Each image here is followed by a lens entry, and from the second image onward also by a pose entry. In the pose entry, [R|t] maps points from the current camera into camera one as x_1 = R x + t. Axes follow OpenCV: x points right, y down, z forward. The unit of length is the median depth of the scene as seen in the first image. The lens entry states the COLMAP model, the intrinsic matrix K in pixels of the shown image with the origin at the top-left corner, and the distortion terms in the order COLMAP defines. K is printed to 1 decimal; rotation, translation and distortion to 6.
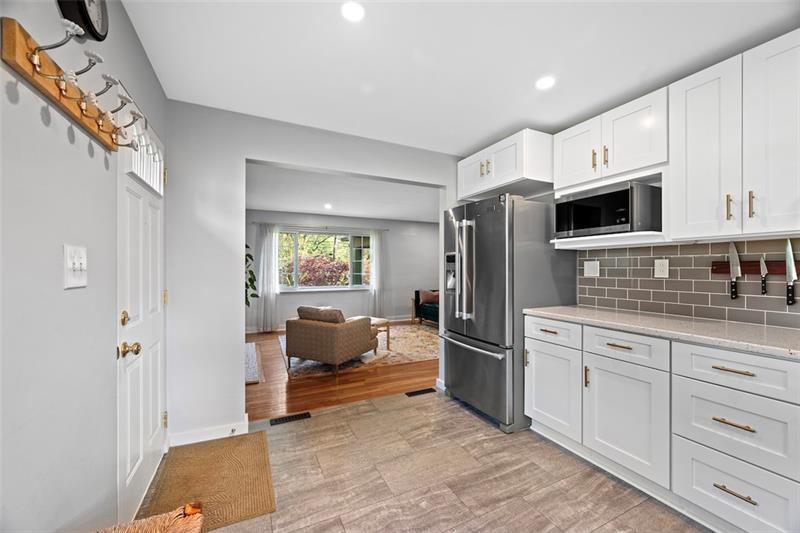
lens RADIAL K [[316.1, 0, 400.6], [0, 316.1, 265.0], [0, 0, 1]] dist [-0.000874, -0.000226]
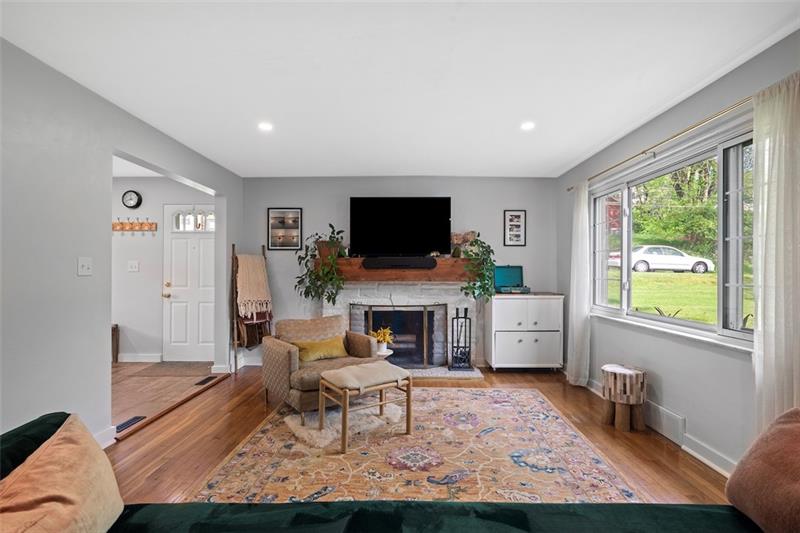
lens RADIAL K [[397.2, 0, 401.5], [0, 397.2, 268.2], [0, 0, 1]] dist [-0.001153, -0.000165]
pose [[-0.442482, -0.007512, -0.896746, 0.487403], [0.006342, 0.999914, -0.011505, 0.025722], [0.896755, -0.010778, -0.442396, 1.545945]]
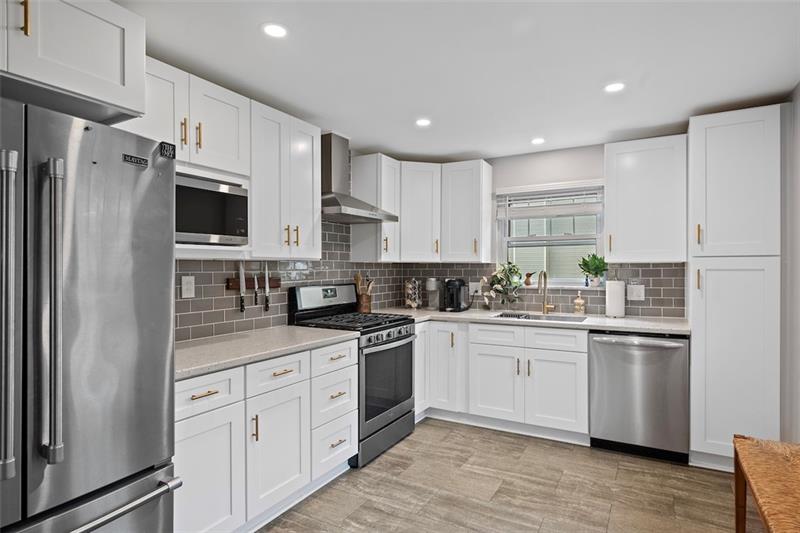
lens RADIAL K [[440.1, 0, 402.0], [0, 440.1, 268.9], [0, 0, 1]] dist [-0.000288, -0.000551]
pose [[-0.565957, -0.001689, 0.824433, -0.244835], [-0.008109, 0.999961, -0.003518, -0.019344], [-0.824395, -0.008677, -0.565948, 0.624401]]
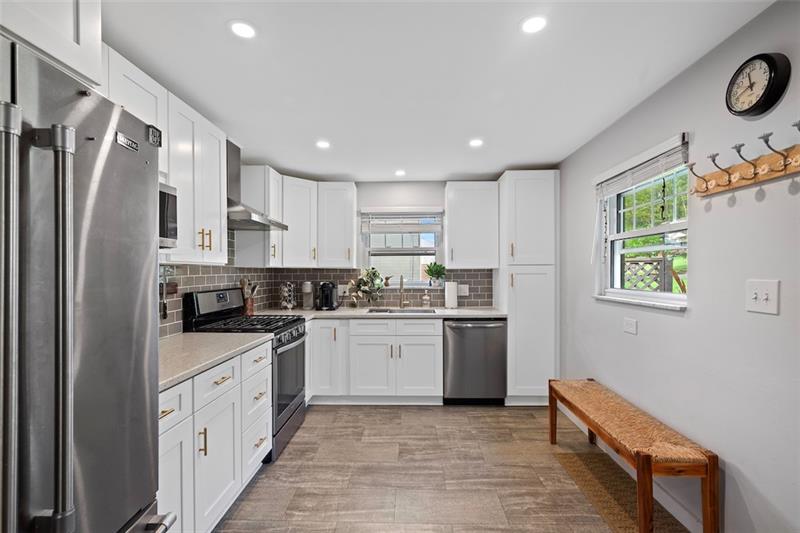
lens RADIAL K [[367.1, 0, 399.4], [0, 367.1, 273.3], [0, 0, 1]] dist [0.000099, 0.000383]
pose [[-0.887024, -0.000133, 0.461724, -0.102350], [-0.003569, 0.999972, -0.006568, -0.018533], [-0.461710, -0.007474, -0.886999, 0.734547]]
